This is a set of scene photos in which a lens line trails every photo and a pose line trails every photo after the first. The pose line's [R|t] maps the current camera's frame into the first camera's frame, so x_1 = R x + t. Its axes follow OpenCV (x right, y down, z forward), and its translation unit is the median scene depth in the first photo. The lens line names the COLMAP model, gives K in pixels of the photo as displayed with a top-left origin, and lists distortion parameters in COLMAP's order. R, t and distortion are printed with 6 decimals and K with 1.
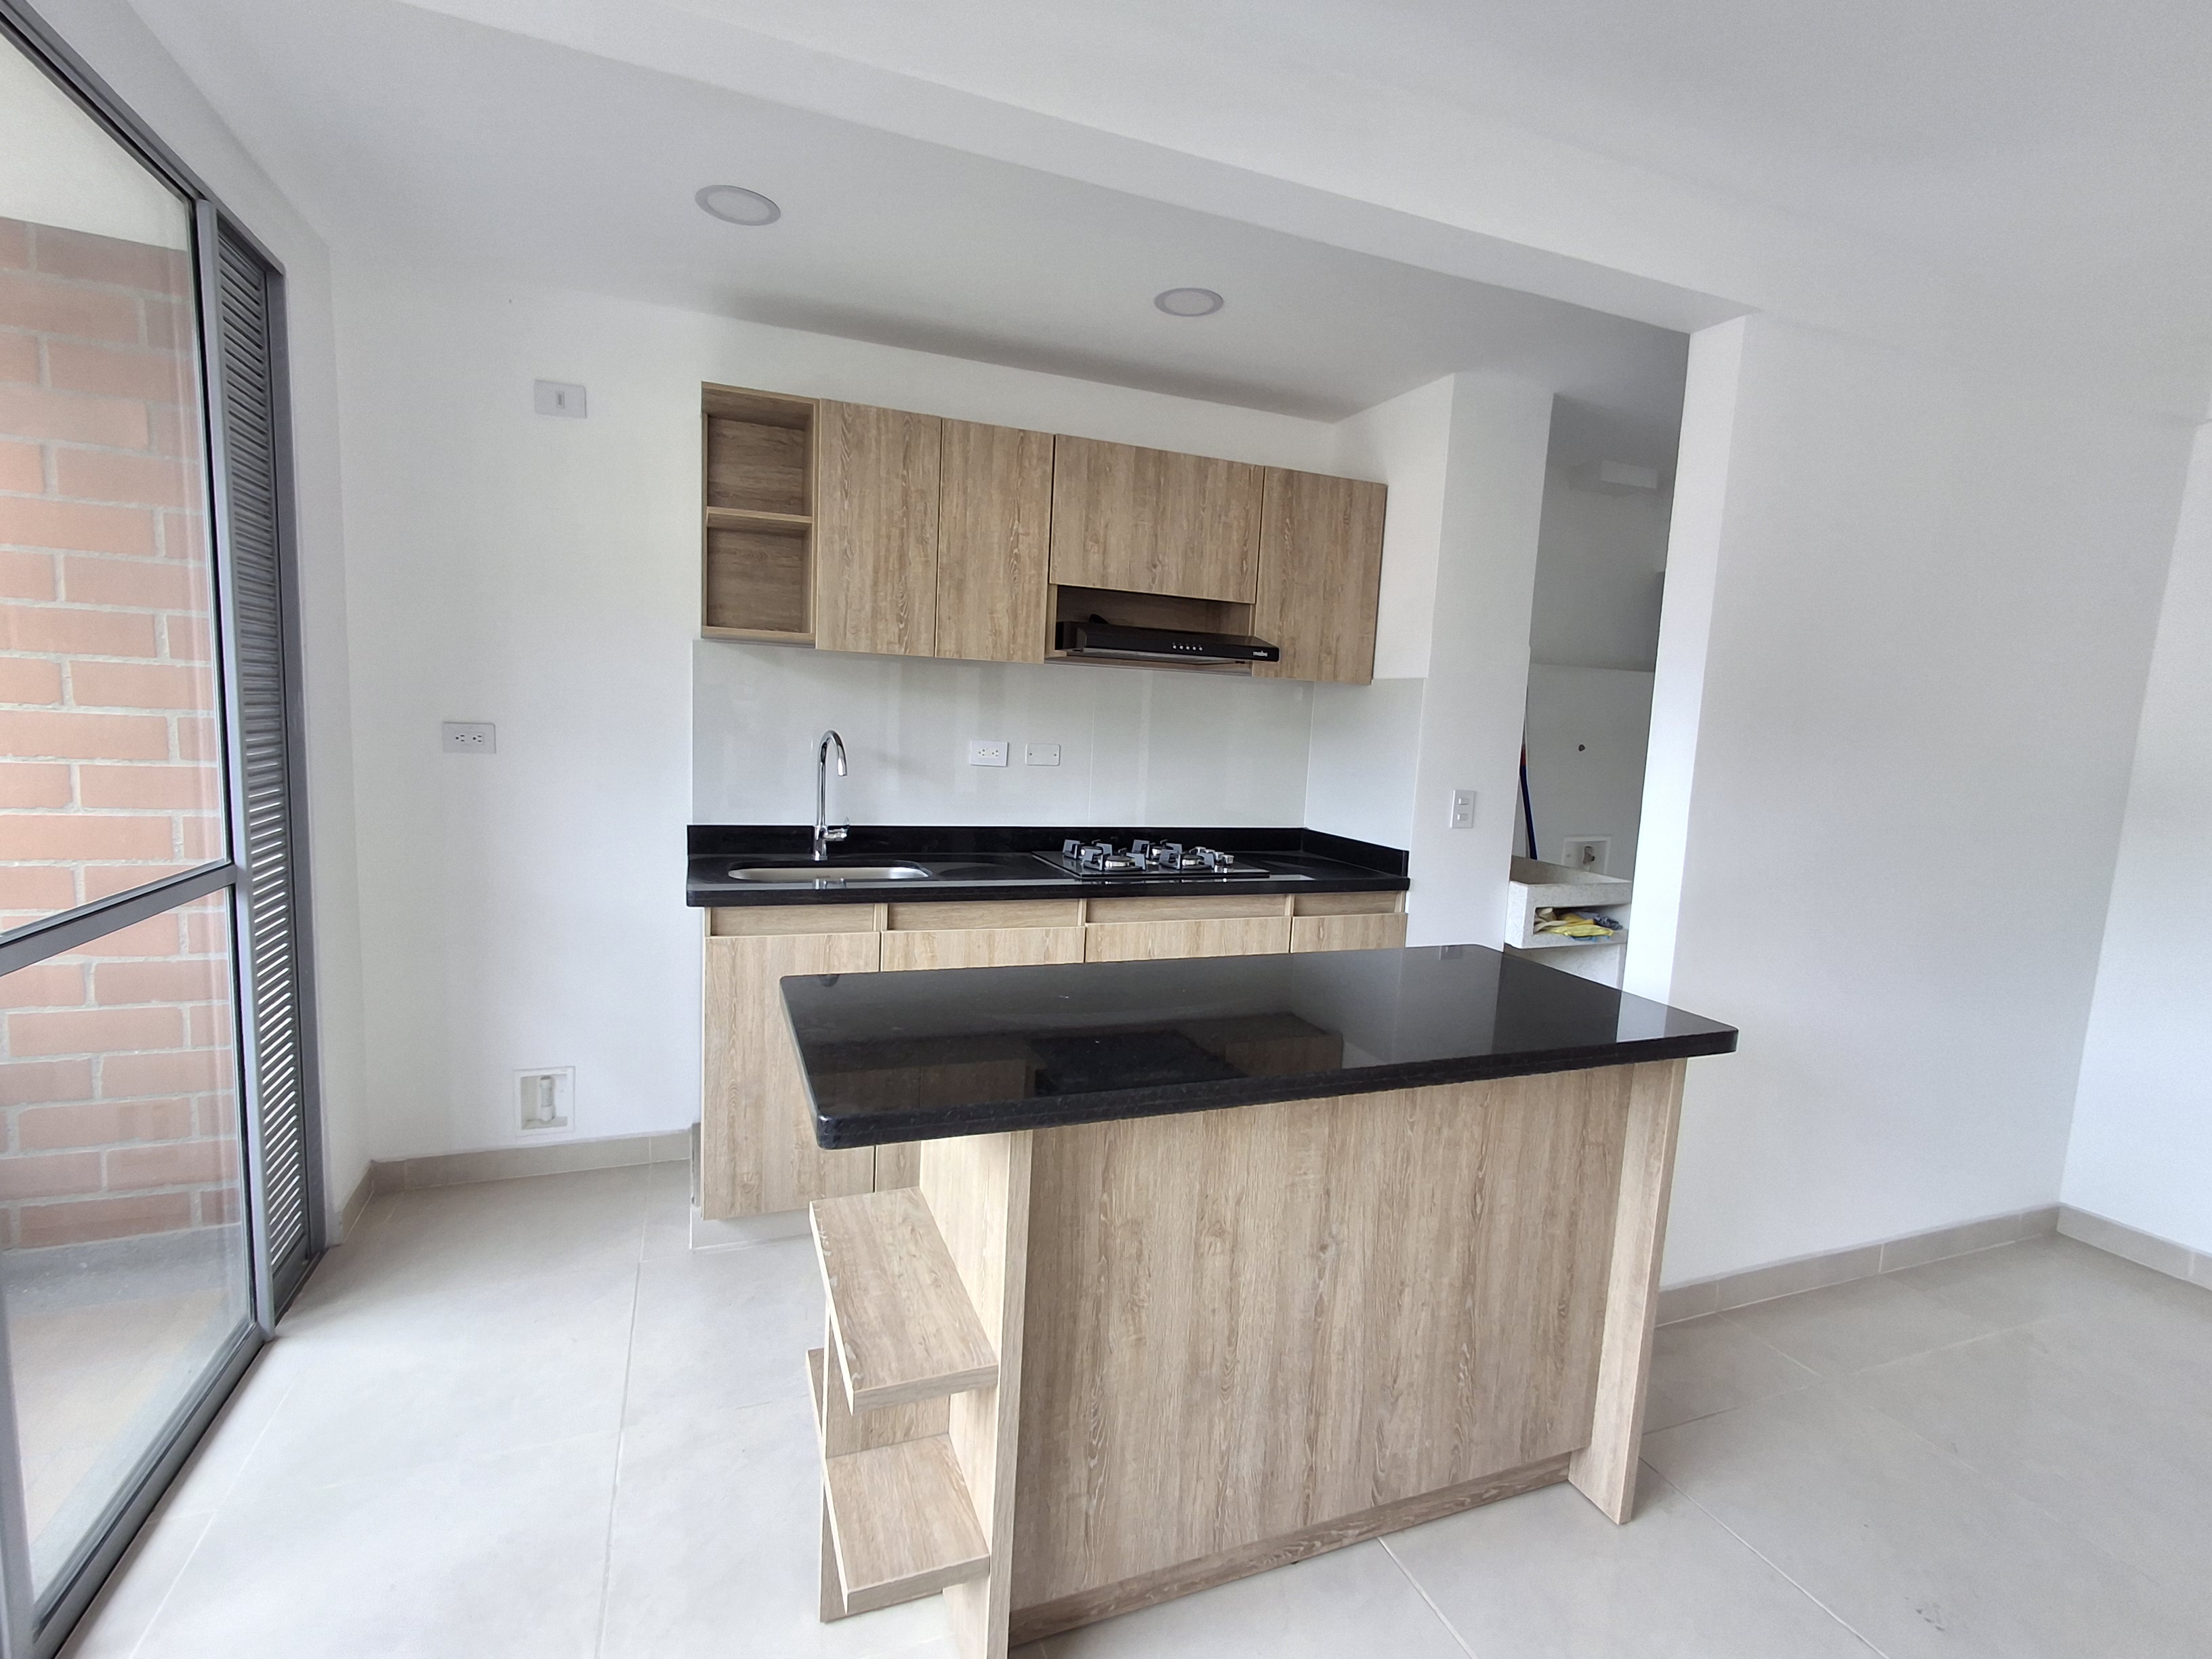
lens RADIAL K [[1002.4, 0, 1098.3], [0, 1002.4, 826.2], [0, 0, 1]] dist [-0.002731, 0.005140]
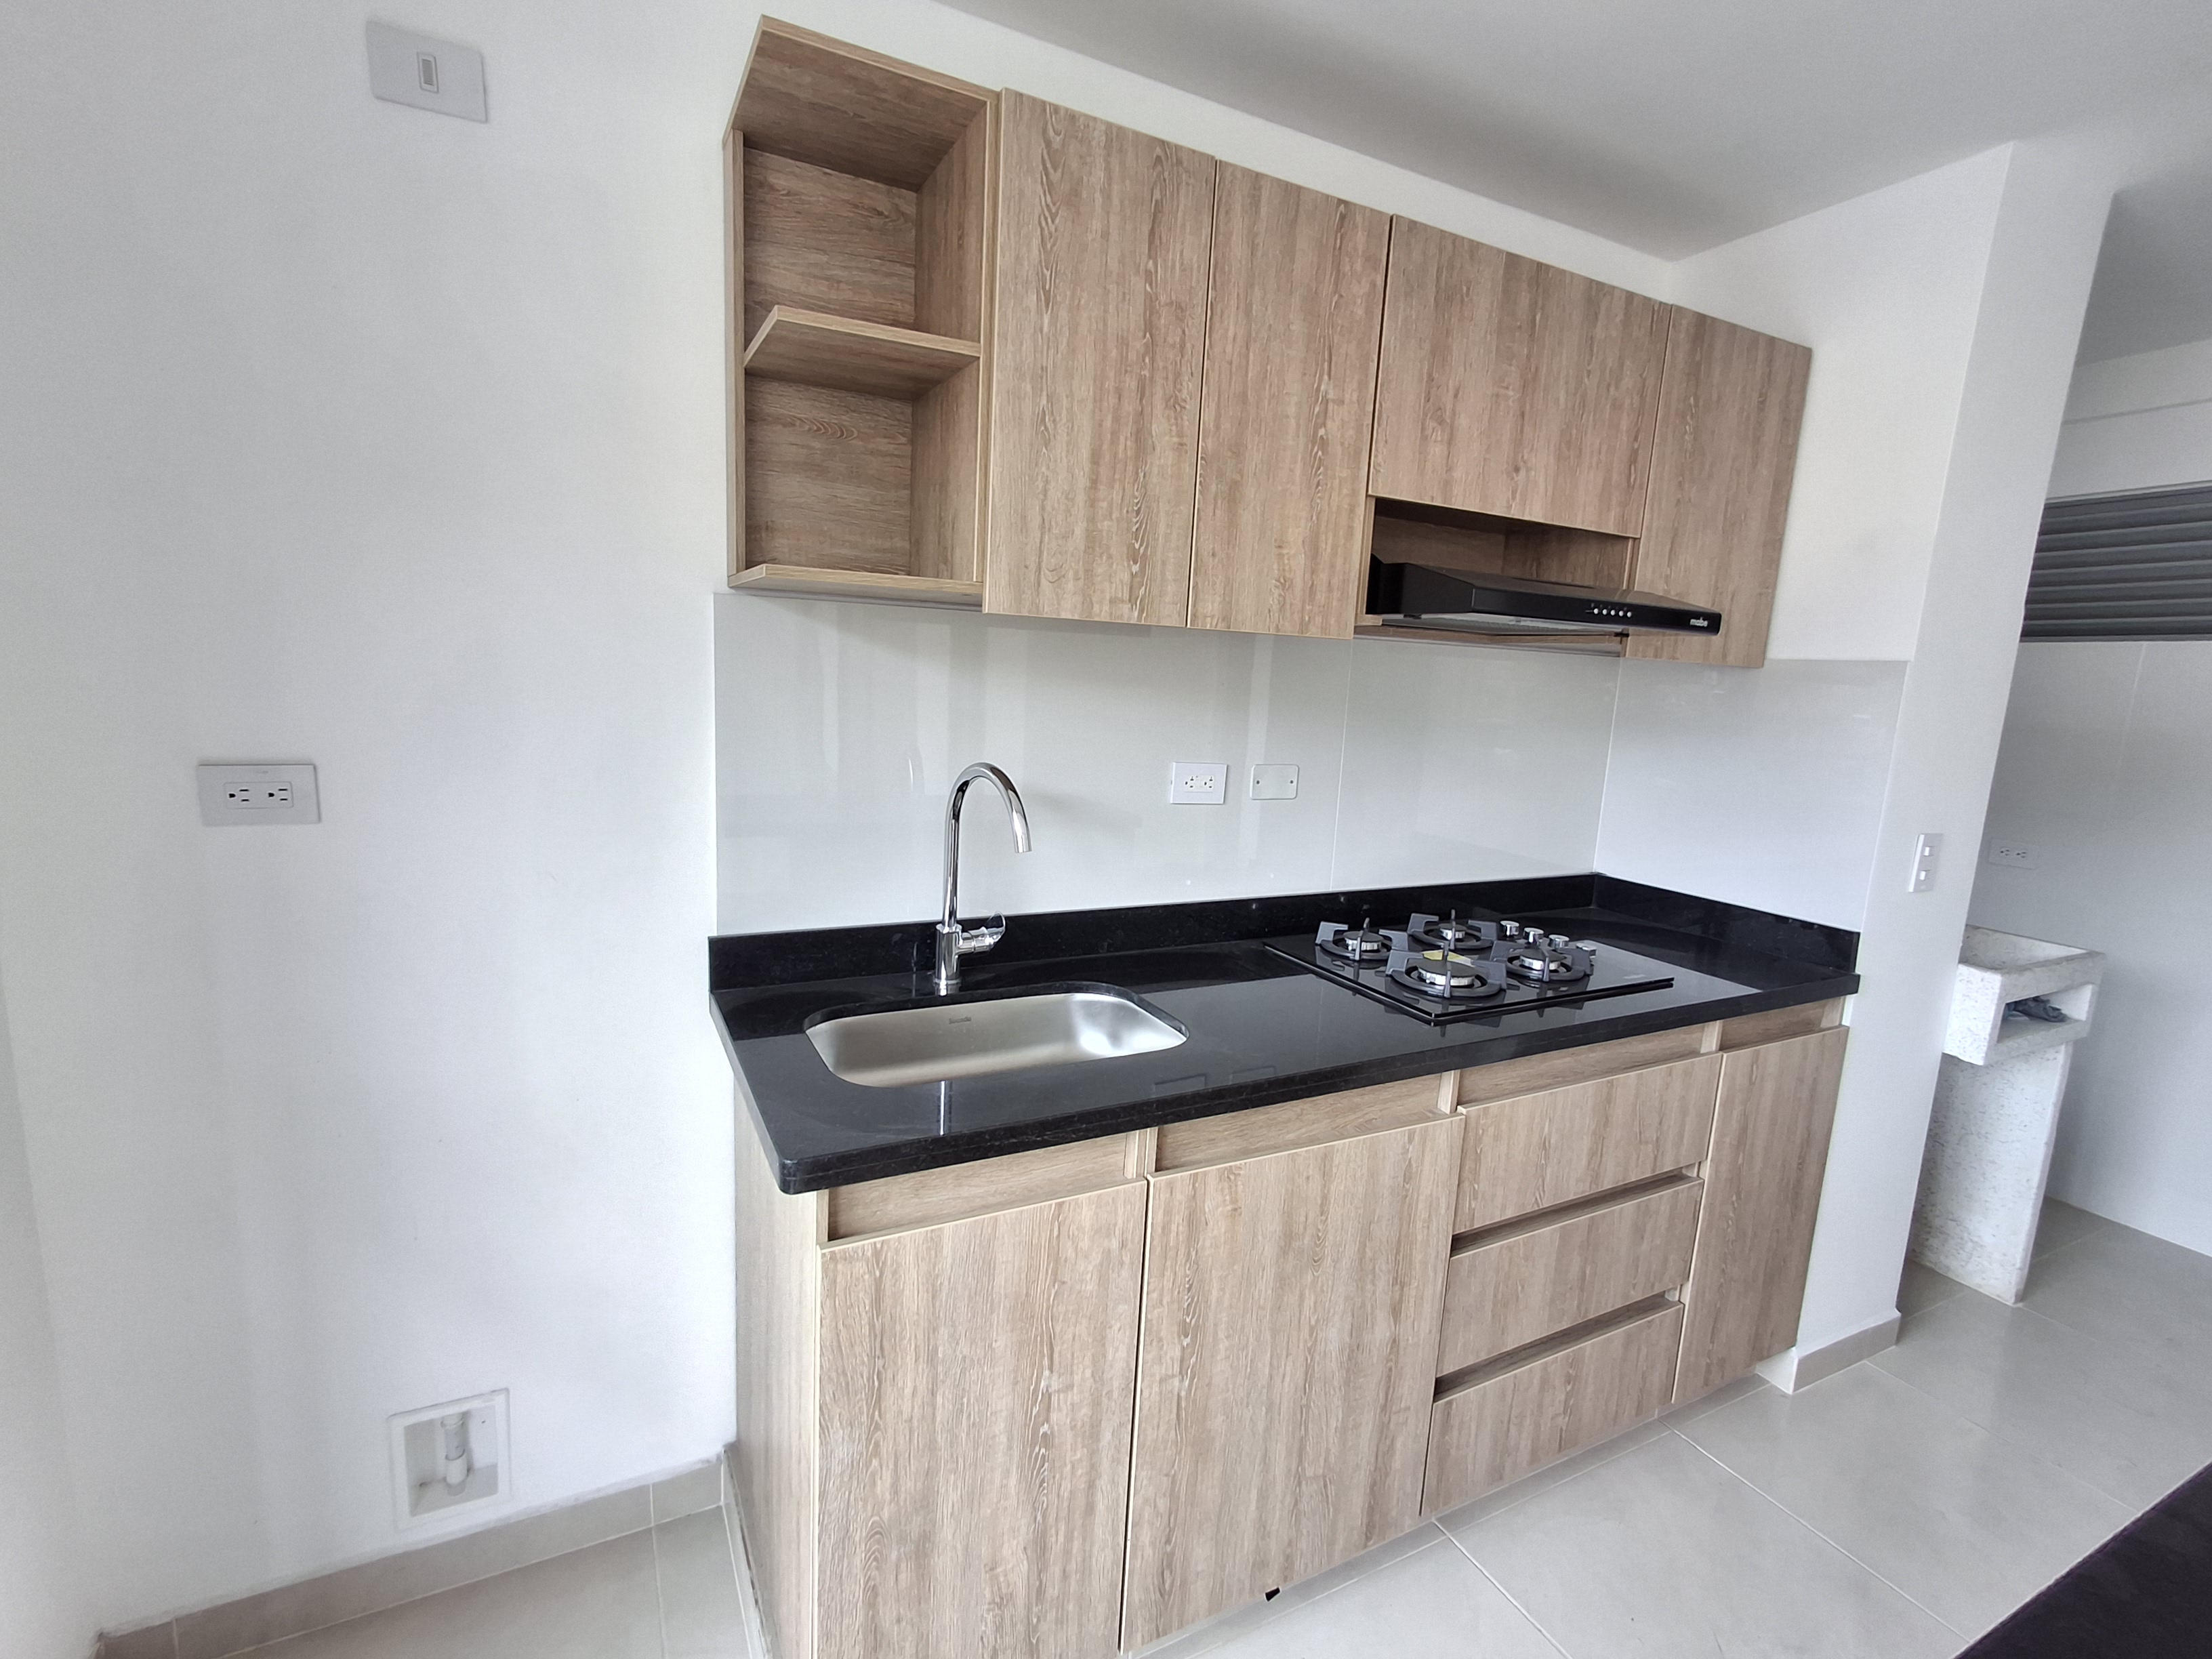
lens RADIAL K [[1002.4, 0, 1093.9], [0, 1002.4, 825.0], [0, 0, 1]] dist [-0.002731, 0.005140]
pose [[0.995465, -0.014989, 0.093937, -0.262993], [0.010326, 0.998699, 0.049933, -0.089830], [-0.094563, -0.048737, 0.994325, 0.462323]]
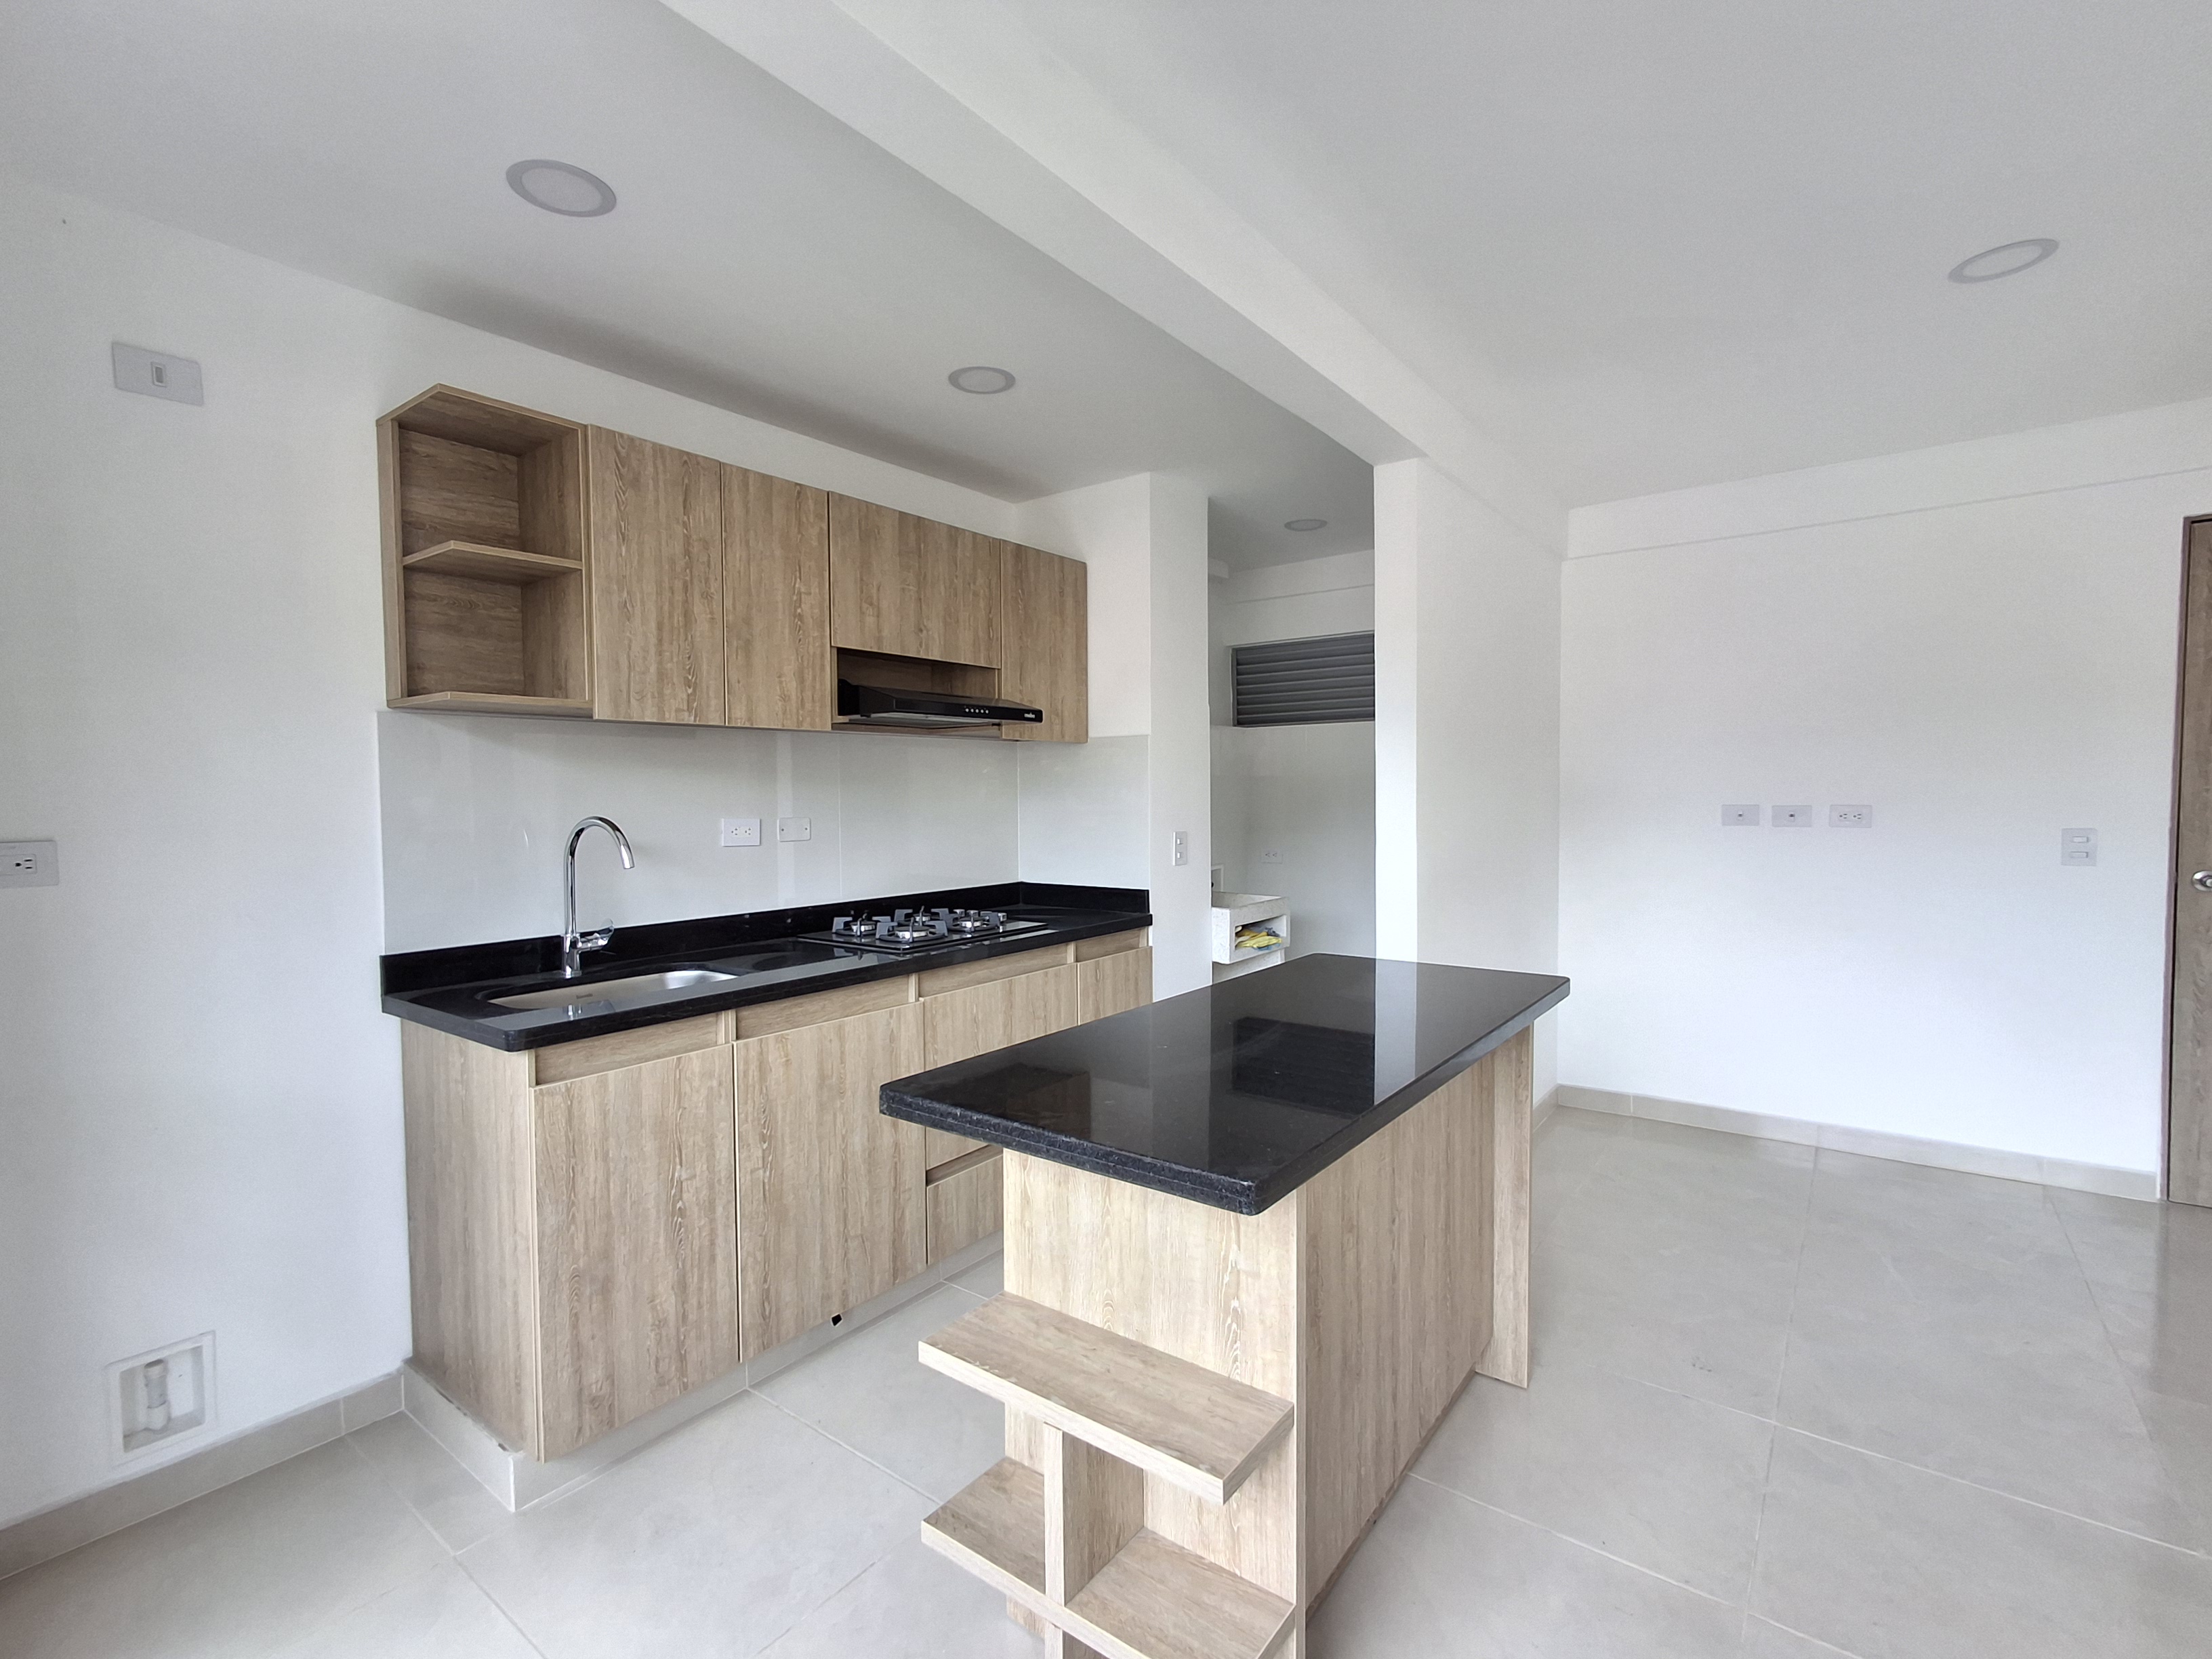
lens RADIAL K [[1002.4, 0, 1086.1], [0, 1002.4, 828.2], [0, 0, 1]] dist [-0.002731, 0.005140]
pose [[0.855809, -0.075783, 0.511710, -0.348213], [0.108328, 0.993532, -0.034033, -0.013904], [-0.505822, 0.084558, 0.858484, 0.086032]]
